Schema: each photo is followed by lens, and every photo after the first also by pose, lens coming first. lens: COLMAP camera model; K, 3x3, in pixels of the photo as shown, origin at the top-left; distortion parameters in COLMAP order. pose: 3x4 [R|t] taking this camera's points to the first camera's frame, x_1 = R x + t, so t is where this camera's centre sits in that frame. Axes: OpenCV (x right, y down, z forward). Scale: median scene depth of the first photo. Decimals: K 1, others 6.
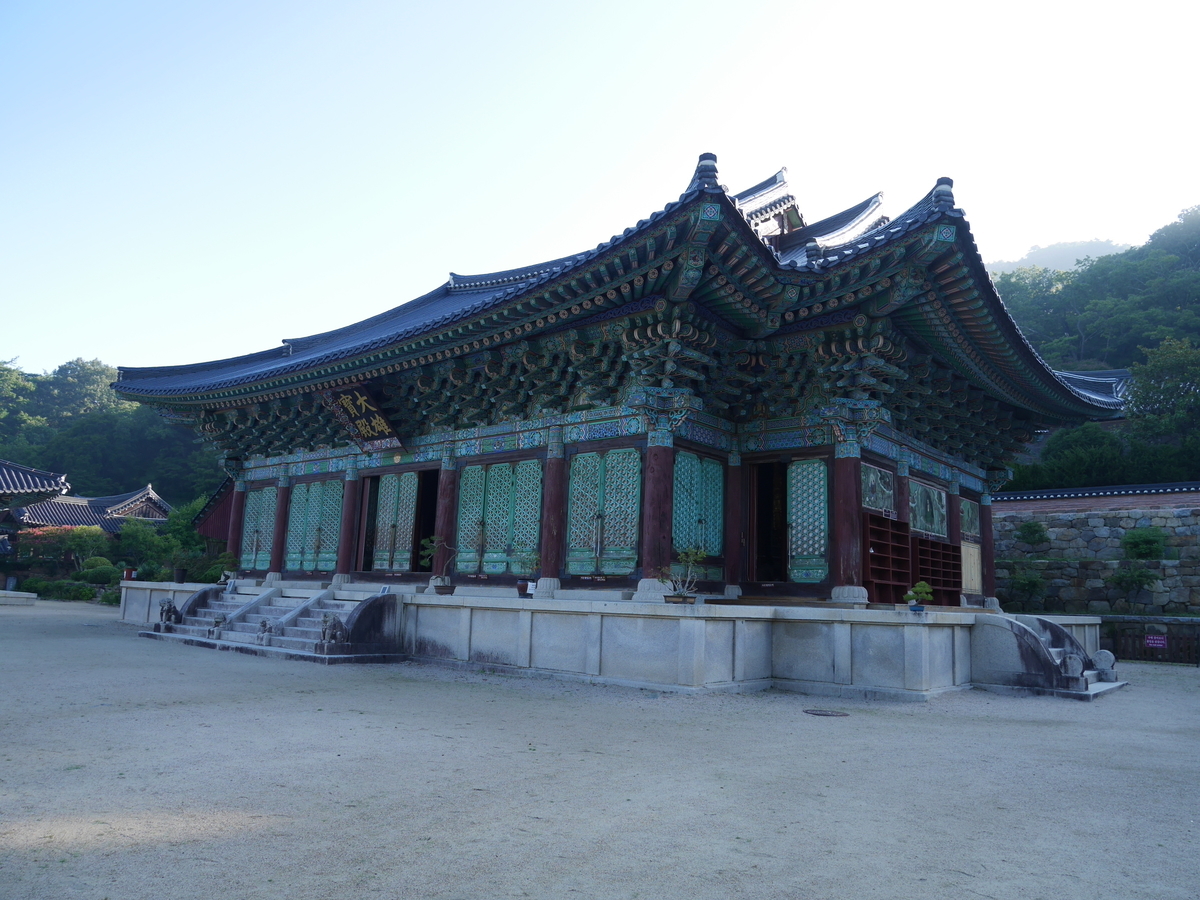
lens RADIAL K [[874.9, 0, 603.0], [0, 874.9, 447.9], [0, 0, 1]] dist [-0.057258, 0.017065]
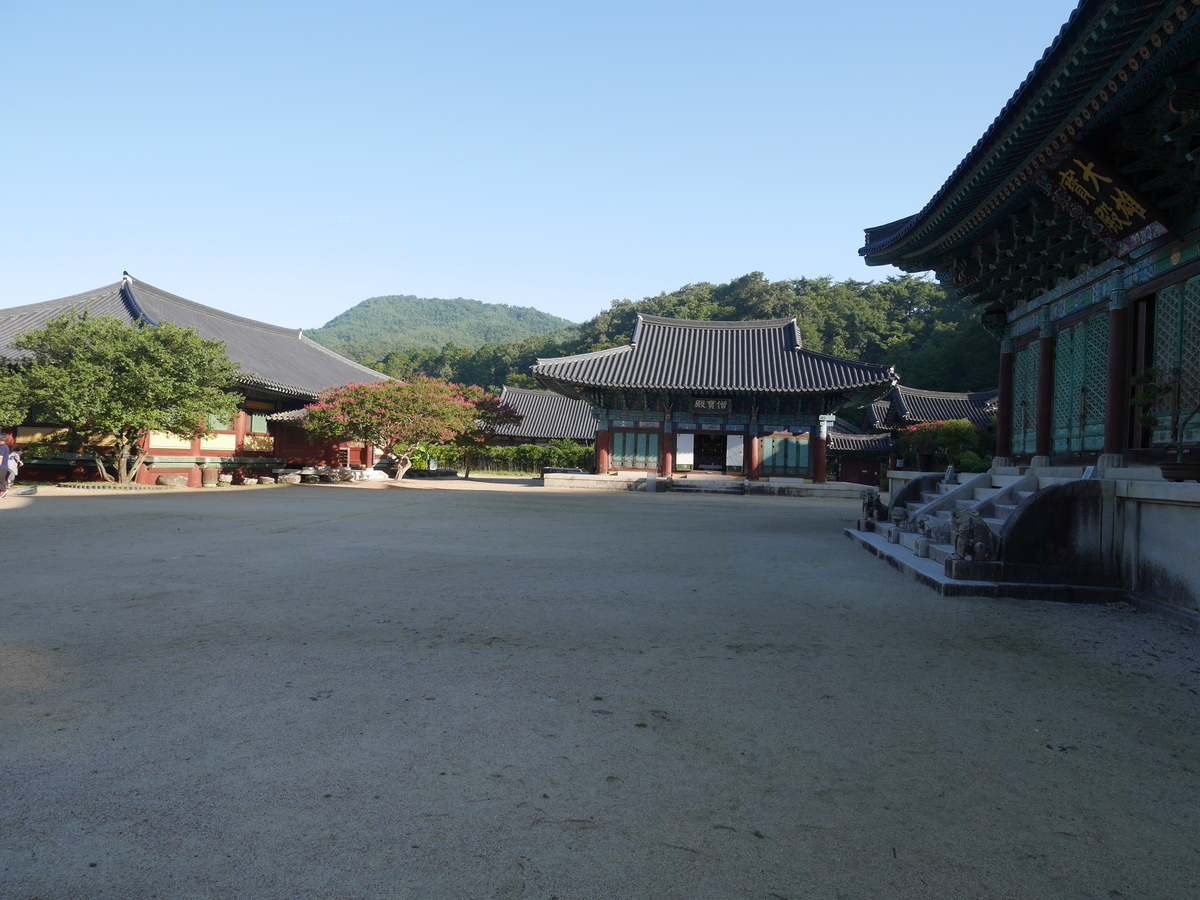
lens RADIAL K [[874.9, 0, 598.3], [0, 874.9, 446.3], [0, 0, 1]] dist [-0.057258, 0.017065]
pose [[0.525793, -0.028387, -0.850139, 0.044835], [0.125779, 0.991051, 0.044699, 0.061382], [0.841262, -0.130432, 0.524658, 0.335896]]
